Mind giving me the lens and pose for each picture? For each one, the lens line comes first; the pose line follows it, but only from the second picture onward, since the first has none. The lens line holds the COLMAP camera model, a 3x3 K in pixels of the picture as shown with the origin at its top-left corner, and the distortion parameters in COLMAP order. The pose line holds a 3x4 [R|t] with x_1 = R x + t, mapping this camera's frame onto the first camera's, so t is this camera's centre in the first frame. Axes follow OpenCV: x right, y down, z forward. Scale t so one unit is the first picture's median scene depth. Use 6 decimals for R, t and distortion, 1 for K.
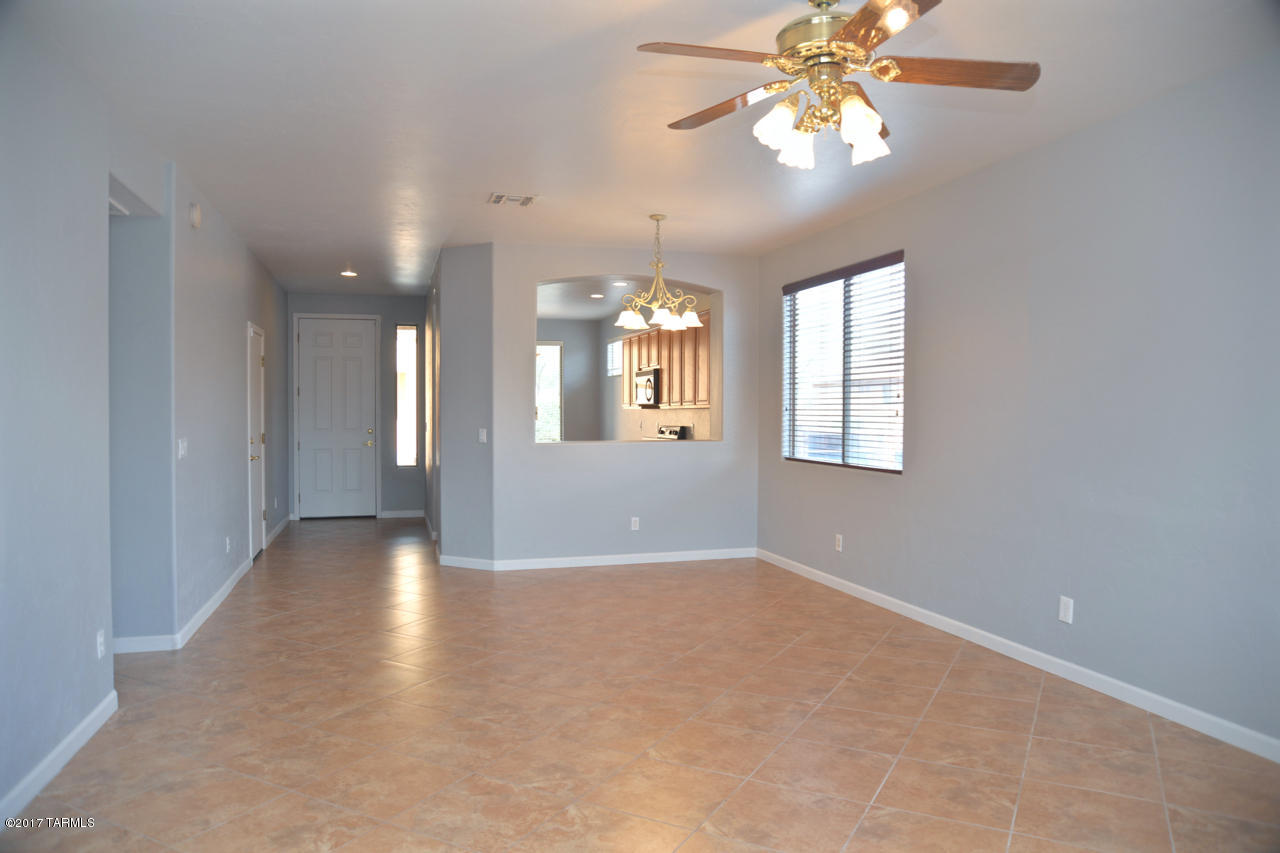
lens RADIAL K [[879.5, 0, 630.8], [0, 879.5, 421.6], [0, 0, 1]] dist [-0.135563, 0.117630]
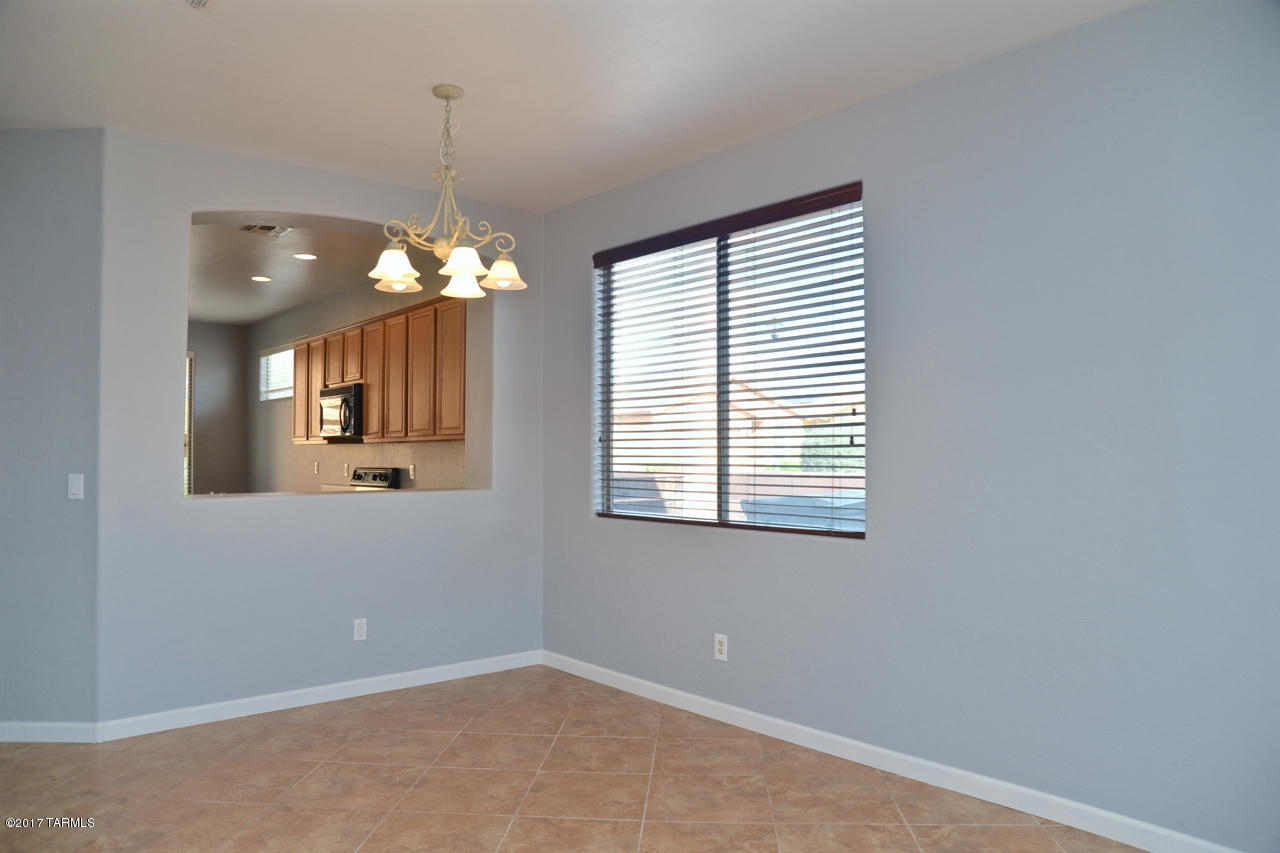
lens RADIAL K [[877.1, 0, 598.9], [0, 877.1, 427.6], [0, 0, 1]] dist [-0.136383, 0.154006]
pose [[0.918050, 0.009573, 0.396348, -0.083788], [0.008423, 0.999012, -0.043640, 0.005571], [-0.396374, 0.043402, 0.917063, 0.399411]]
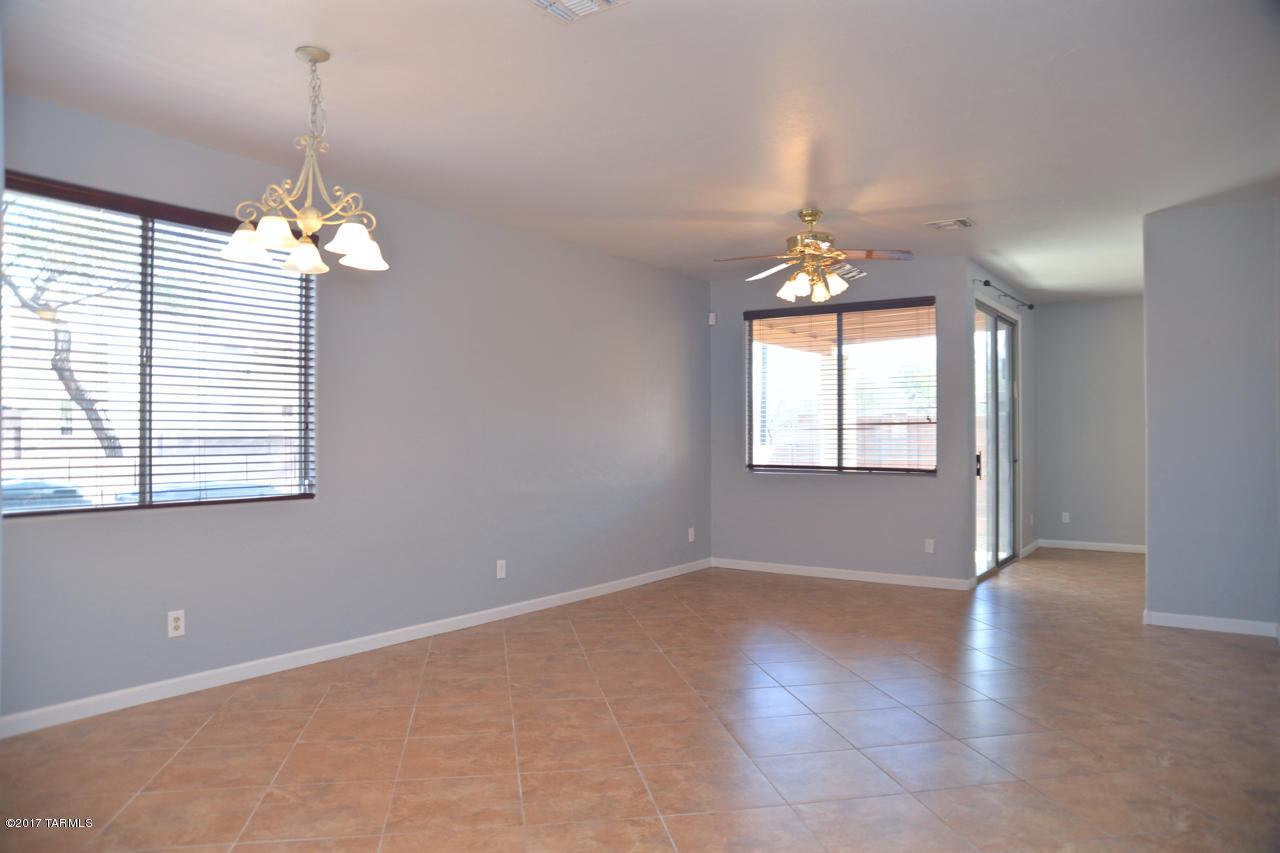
lens RADIAL K [[890.0, 0, 642.7], [0, 890.0, 412.8], [0, 0, 1]] dist [-0.147810, 0.107045]
pose [[-0.643937, 0.026508, 0.764620, -0.427163], [0.016624, 0.999648, -0.020655, 0.000149], [-0.764898, -0.000590, -0.644151, 1.018992]]
